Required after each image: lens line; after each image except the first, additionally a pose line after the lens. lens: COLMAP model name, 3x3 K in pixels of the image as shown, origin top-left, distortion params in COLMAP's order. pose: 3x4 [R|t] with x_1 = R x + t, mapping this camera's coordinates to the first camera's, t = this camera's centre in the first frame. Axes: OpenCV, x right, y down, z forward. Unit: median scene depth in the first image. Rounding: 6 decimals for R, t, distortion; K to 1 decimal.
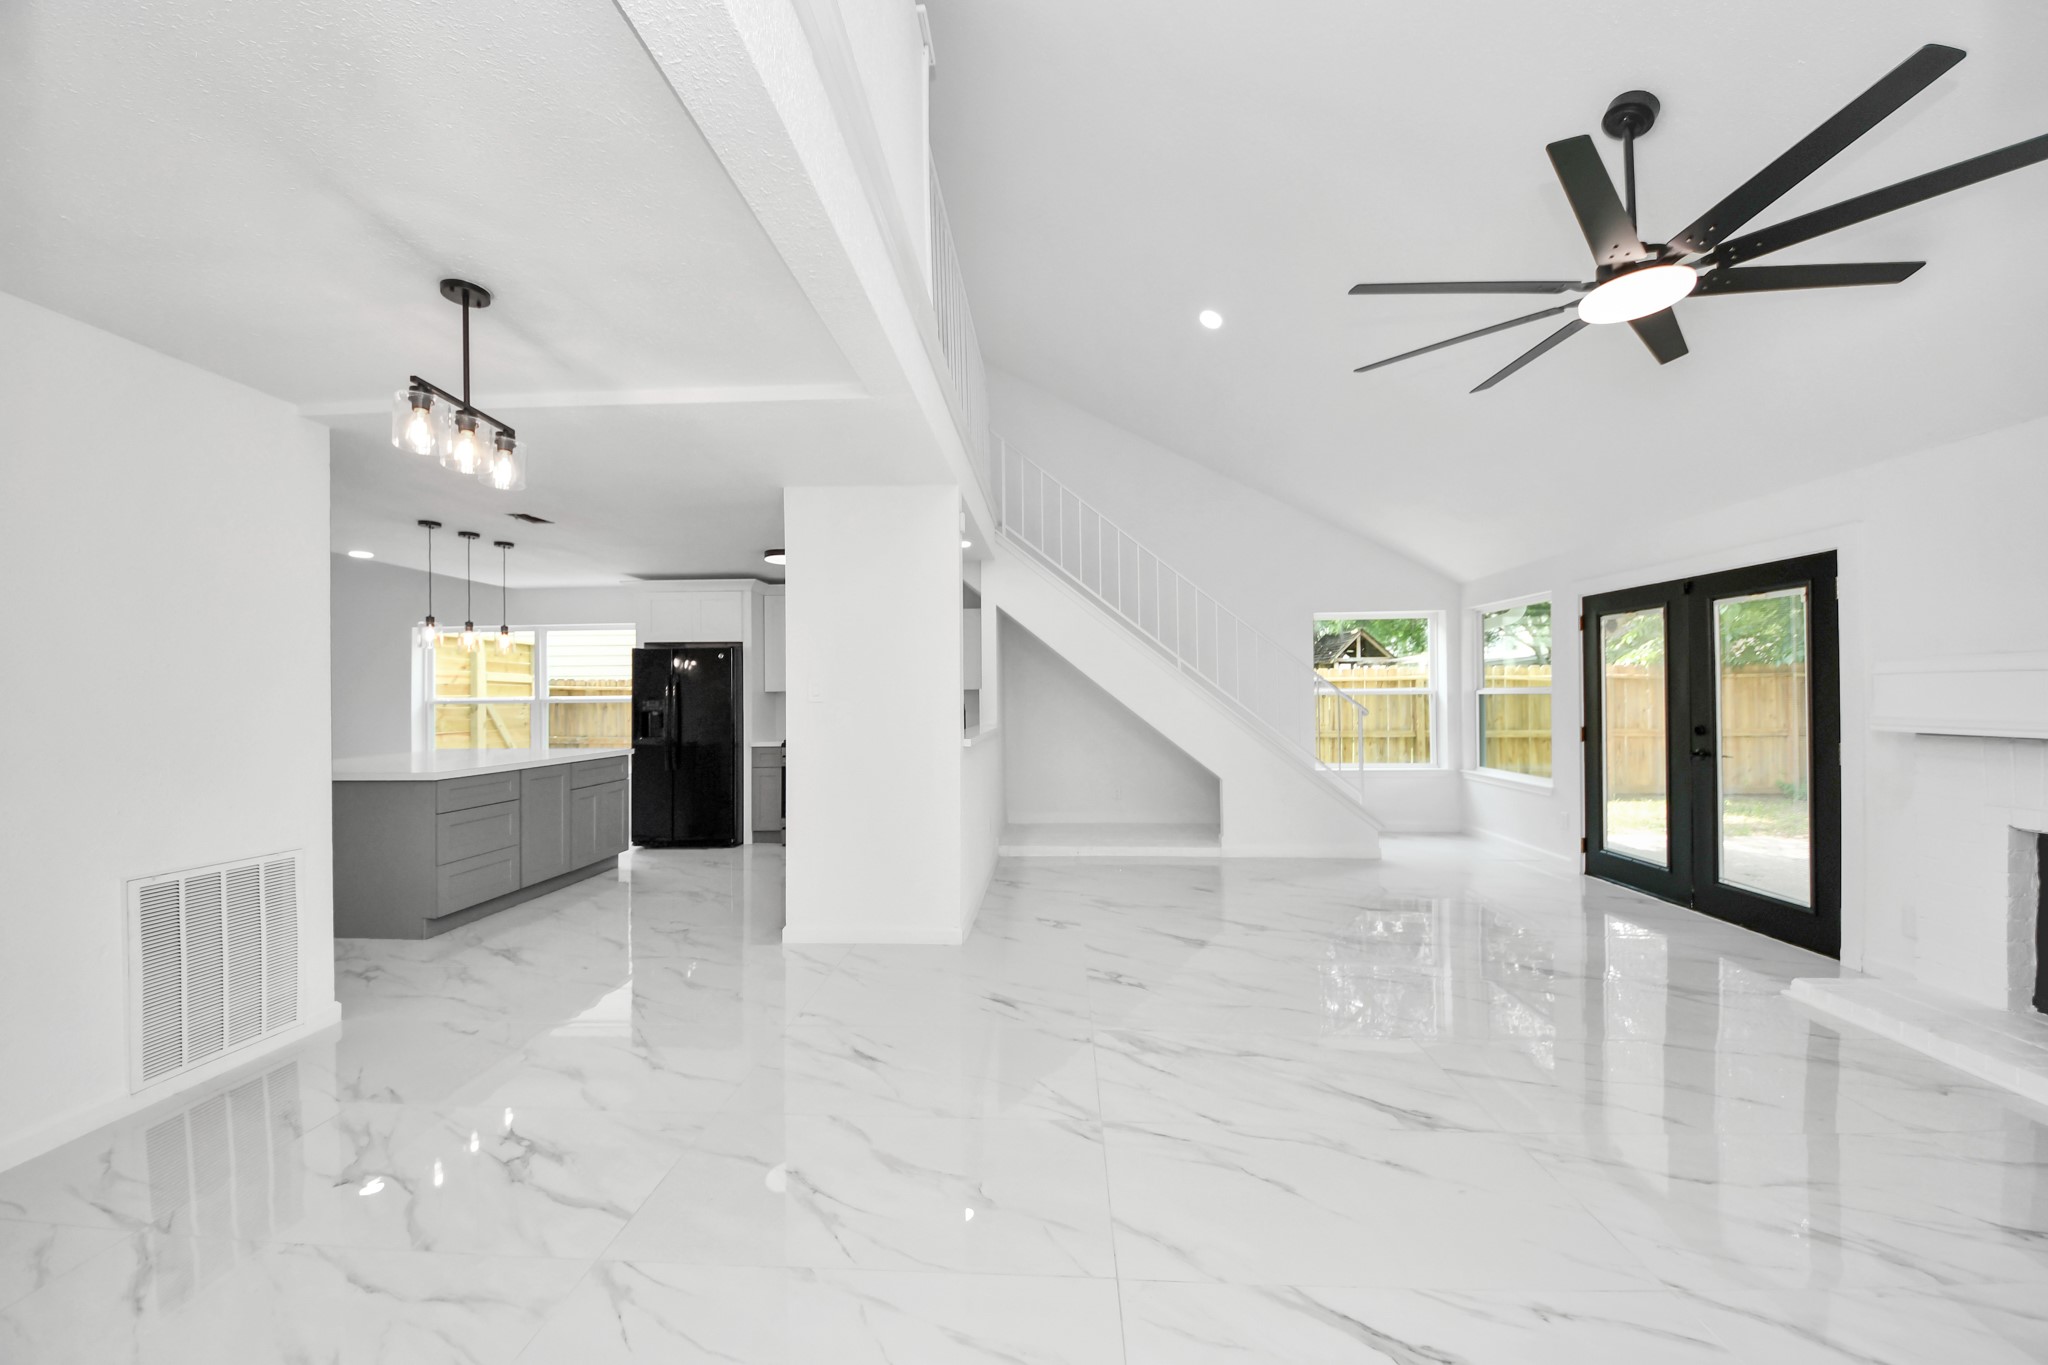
lens RADIAL K [[704.7, 0, 1036.7], [0, 704.7, 692.4], [0, 0, 1]] dist [0.034420, -0.024672]
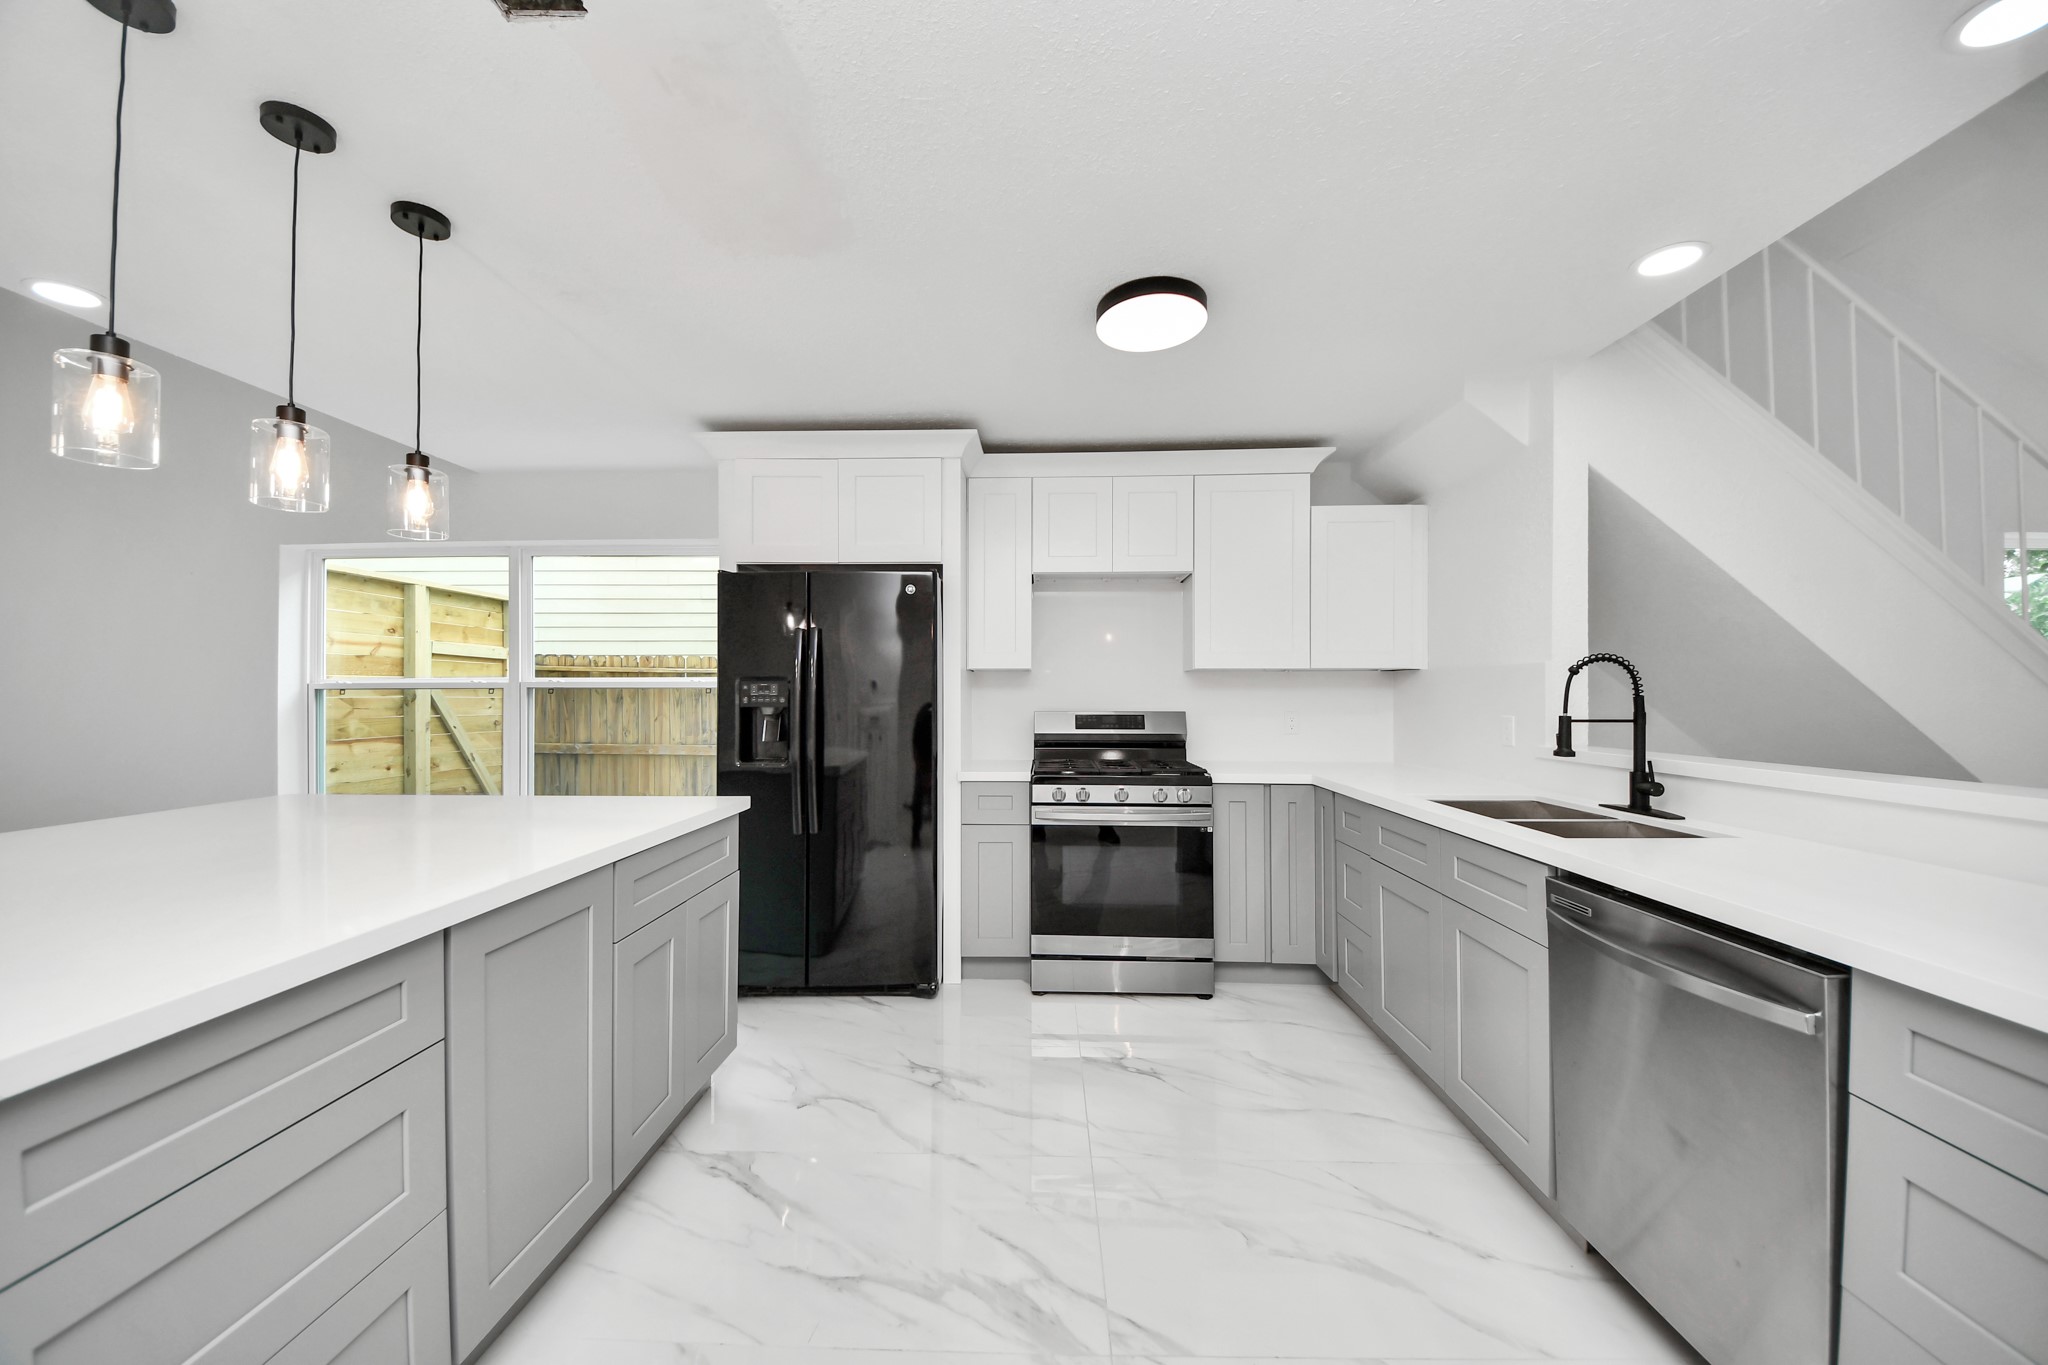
lens RADIAL K [[730.9, 0, 1014.6], [0, 730.9, 700.4], [0, 0, 1]] dist [0.016217, 0.000066]
pose [[0.999914, 0.006844, -0.011144, -0.449828], [-0.006639, 0.999810, 0.018339, 0.015913], [0.011267, -0.018263, 0.999770, 0.633496]]
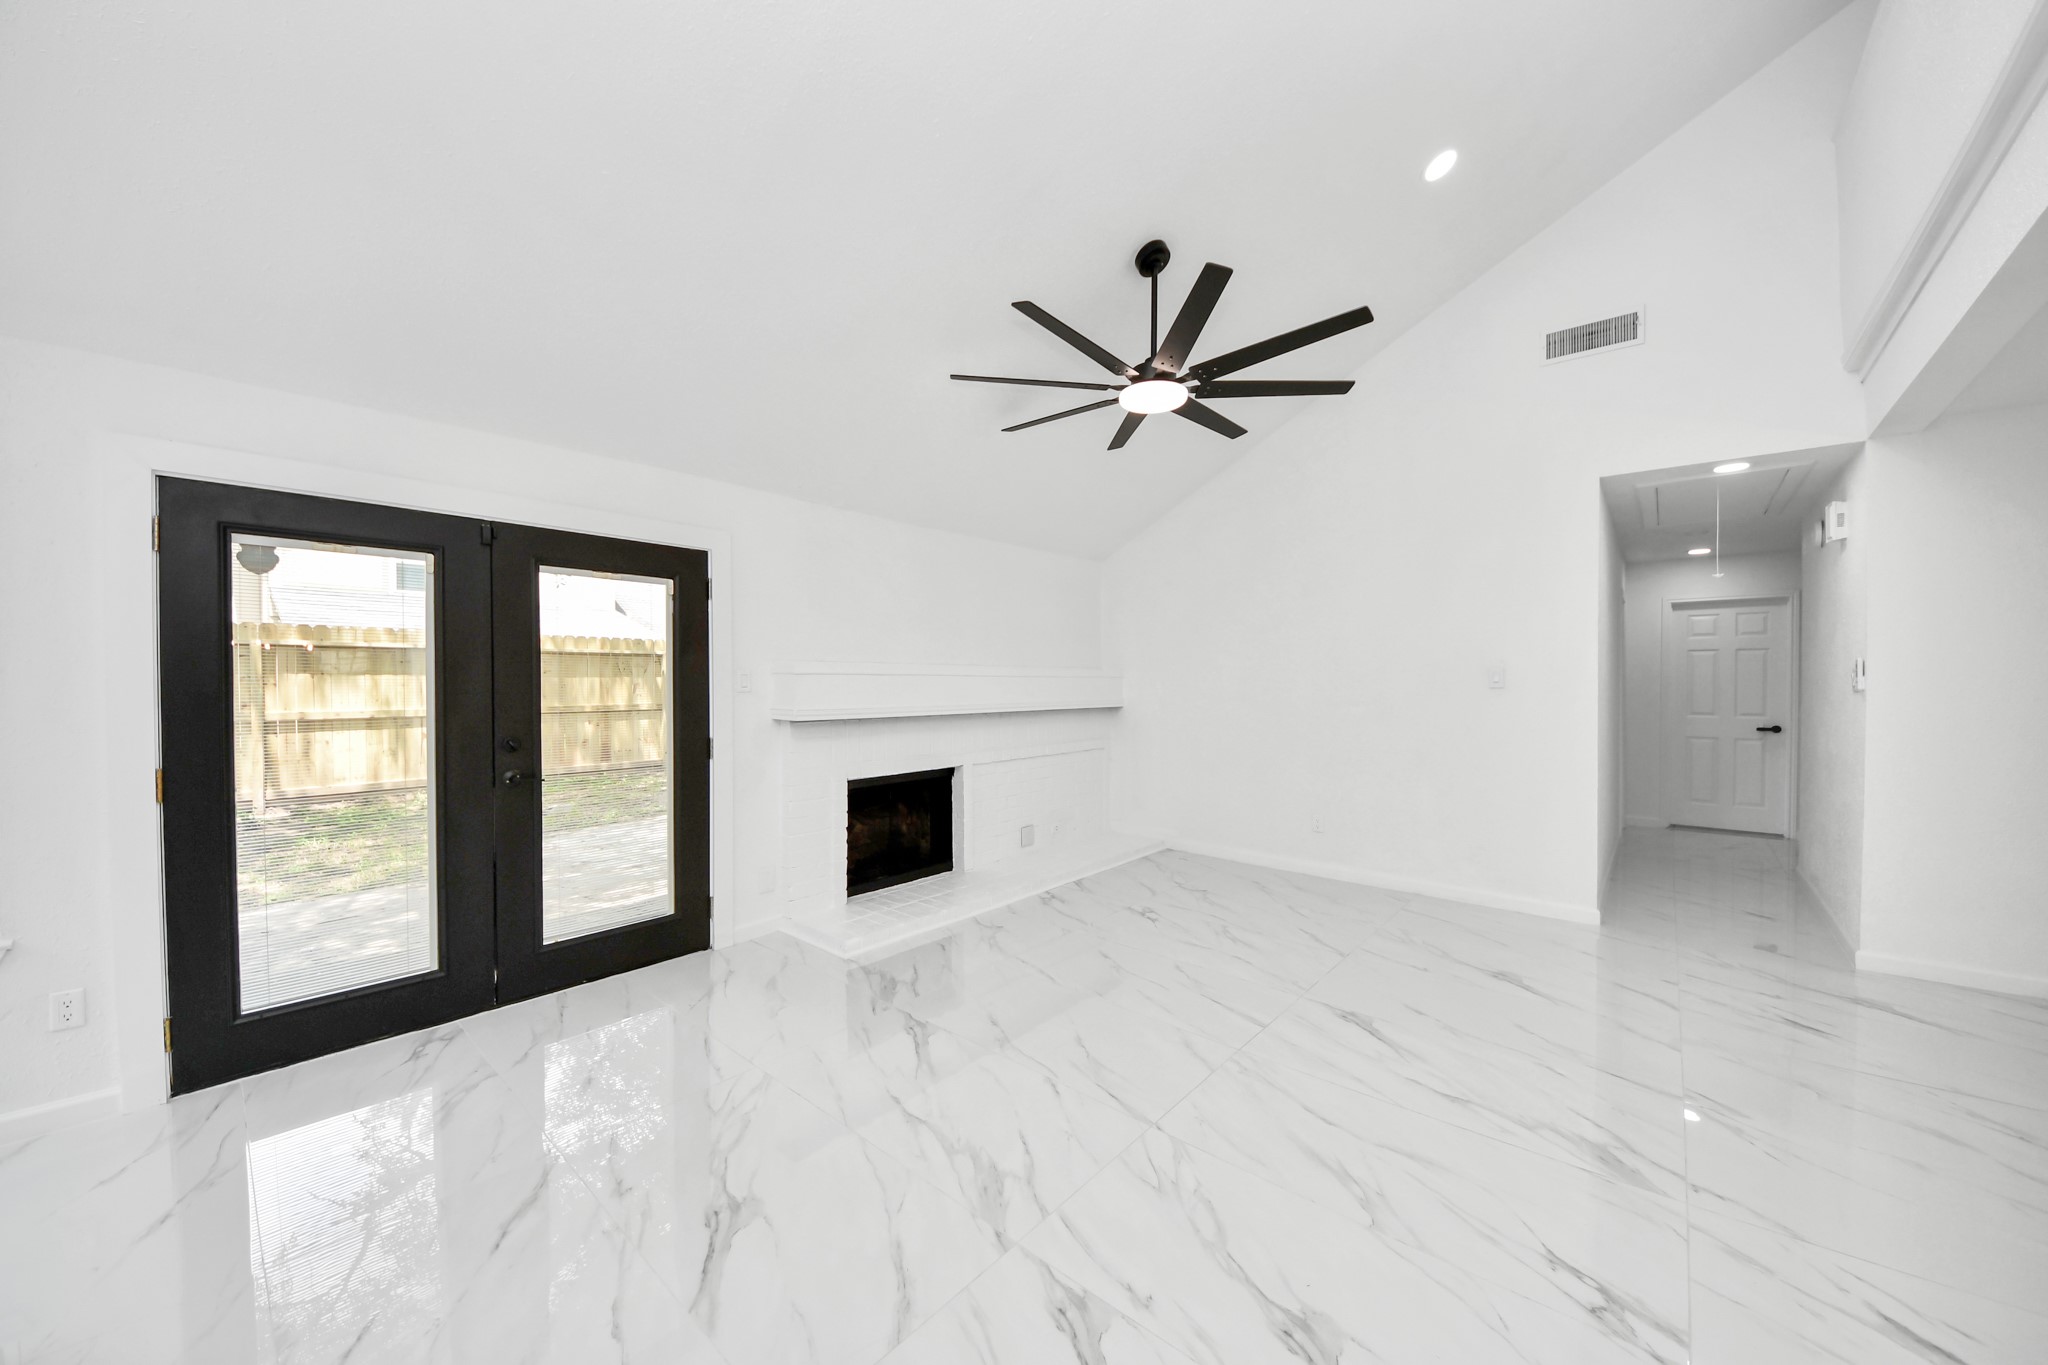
lens RADIAL K [[731.6, 0, 1019.1], [0, 731.6, 688.0], [0, 0, 1]] dist [0.037219, -0.023986]
pose [[-0.774249, 0.001855, 0.632879, 0.065624], [0.003843, 0.999991, 0.001771, -0.001444], [-0.632870, 0.003803, -0.774249, 1.010201]]
